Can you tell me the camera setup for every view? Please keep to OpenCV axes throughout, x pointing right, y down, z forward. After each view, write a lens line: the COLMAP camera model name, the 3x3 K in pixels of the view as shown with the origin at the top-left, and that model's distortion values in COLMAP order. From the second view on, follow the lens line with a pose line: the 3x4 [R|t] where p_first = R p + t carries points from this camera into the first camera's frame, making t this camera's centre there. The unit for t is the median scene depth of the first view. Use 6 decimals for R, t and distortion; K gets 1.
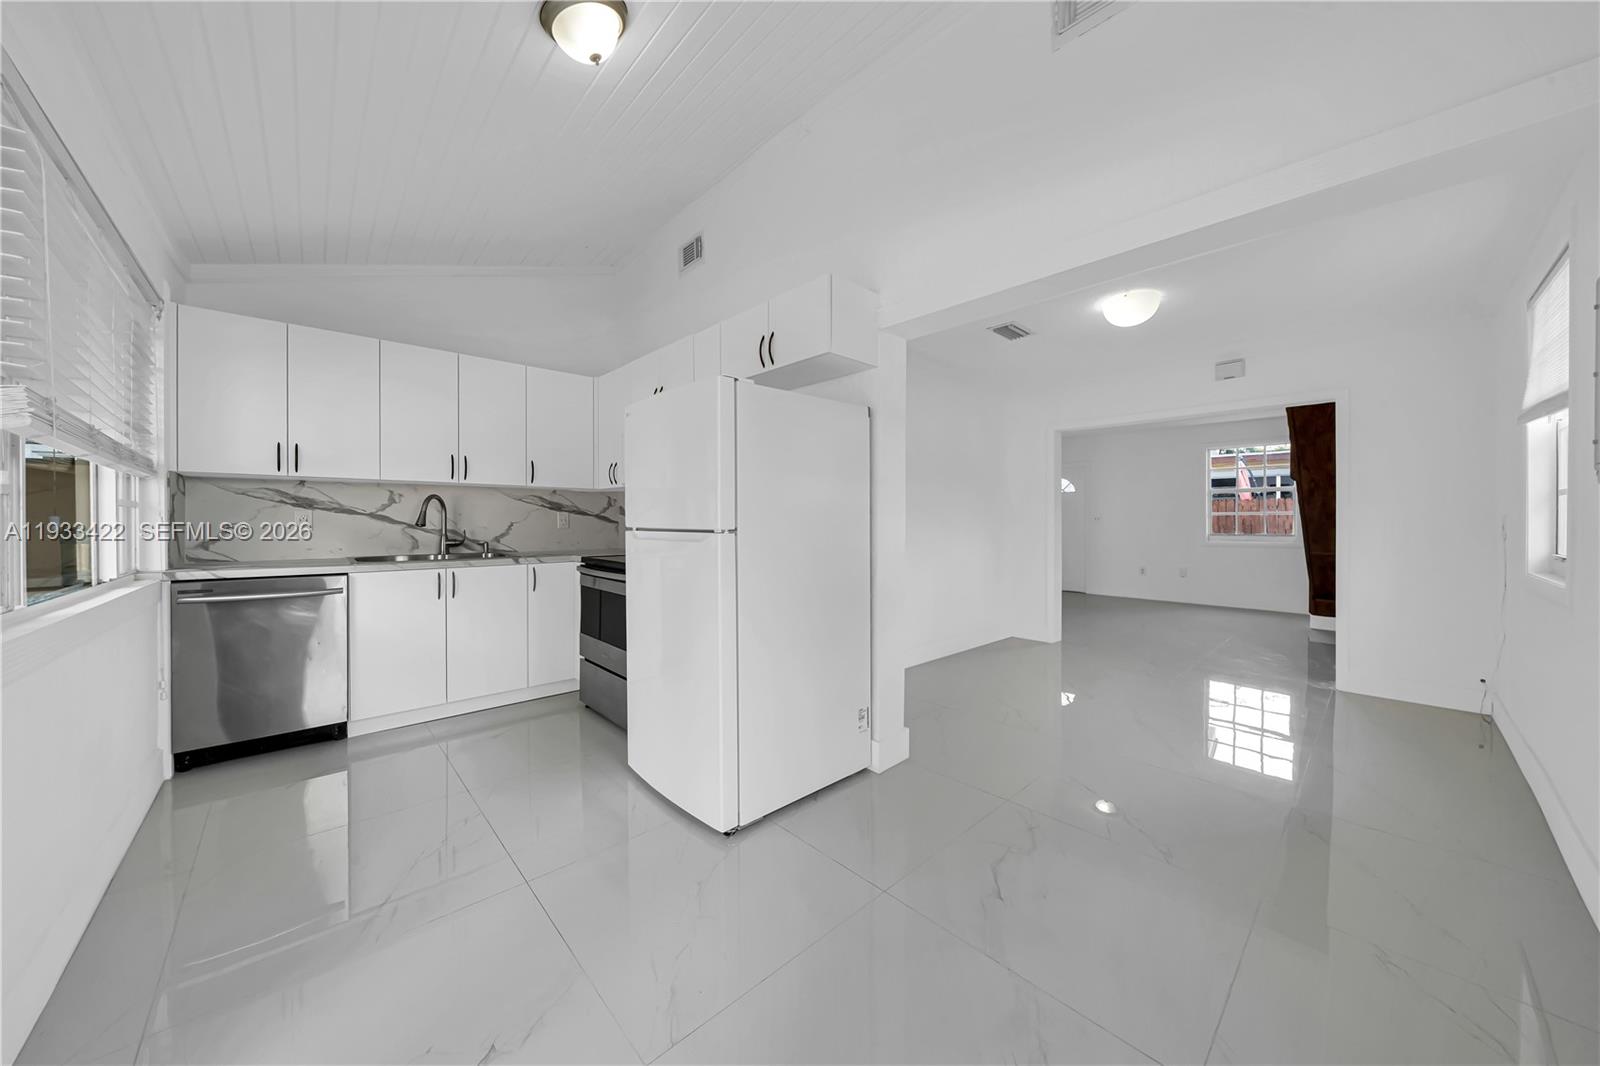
lens RADIAL K [[560.2, 0, 797.8], [0, 560.2, 510.4], [0, 0, 1]] dist [0.000883, 0.000289]
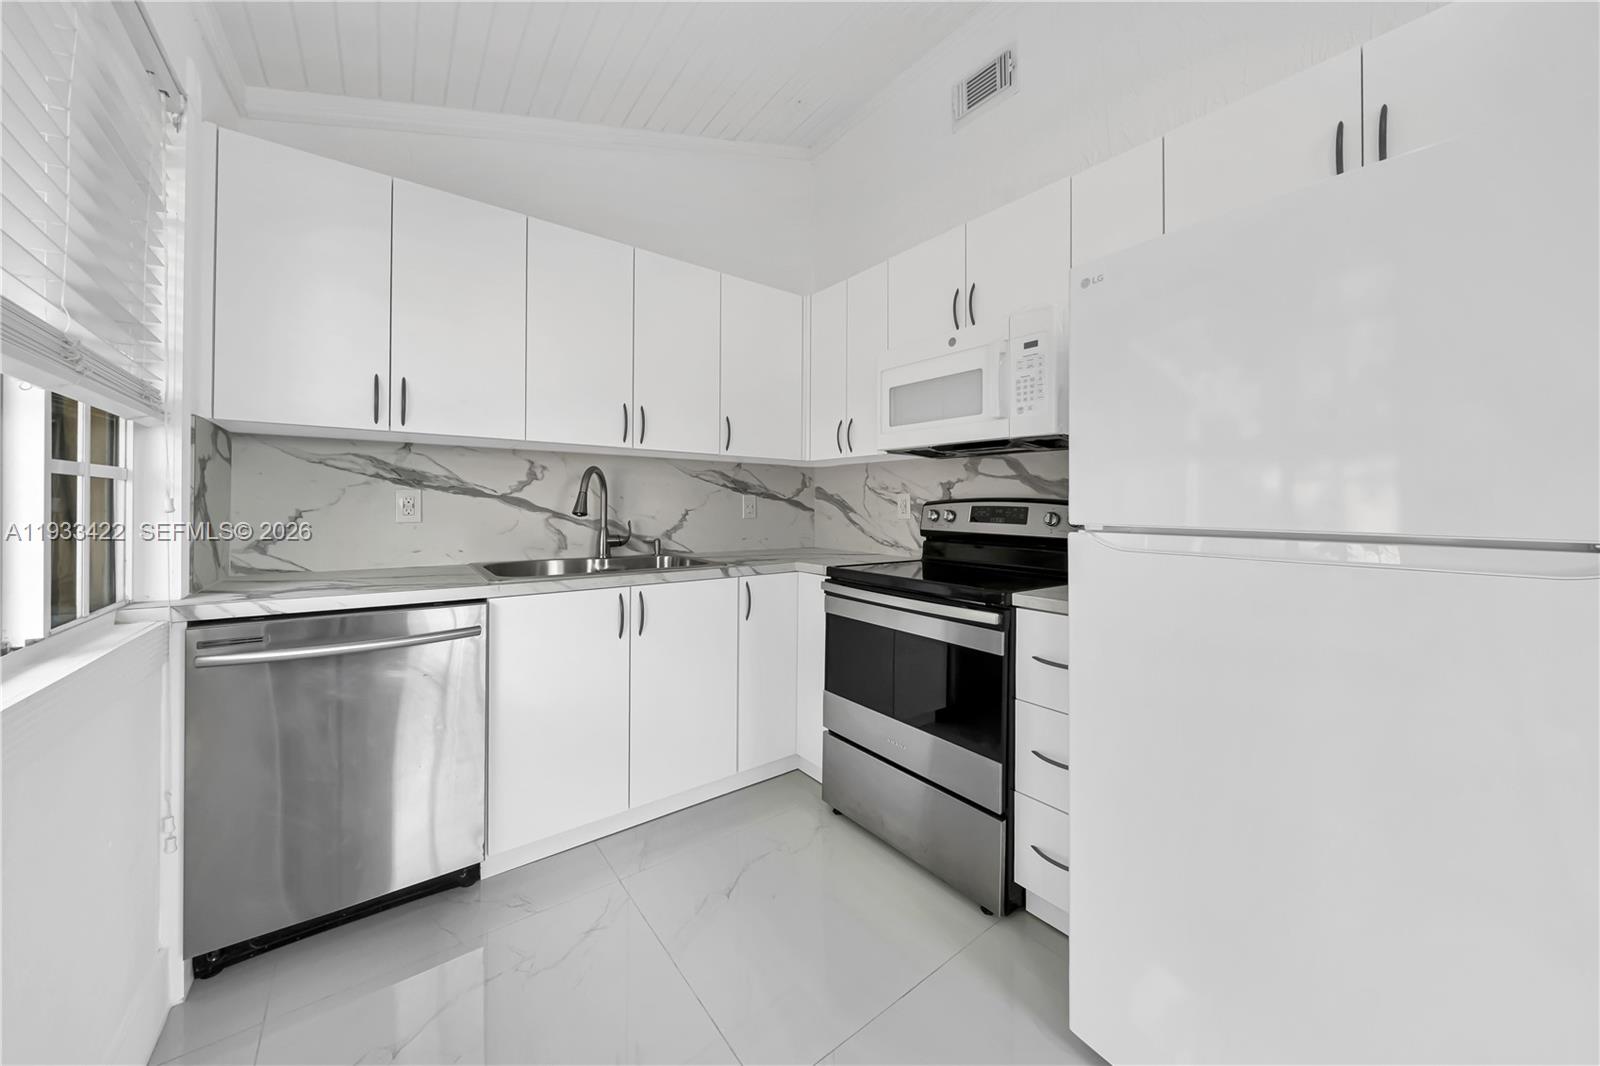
lens RADIAL K [[566.8, 0, 802.4], [0, 566.8, 489.3], [0, 0, 1]] dist [-0.001807, -0.000178]
pose [[0.996710, 0.001656, -0.081036, -0.367248], [-0.002677, 0.999918, -0.012488, 0.005775], [0.081008, 0.012664, 0.996633, 0.378750]]
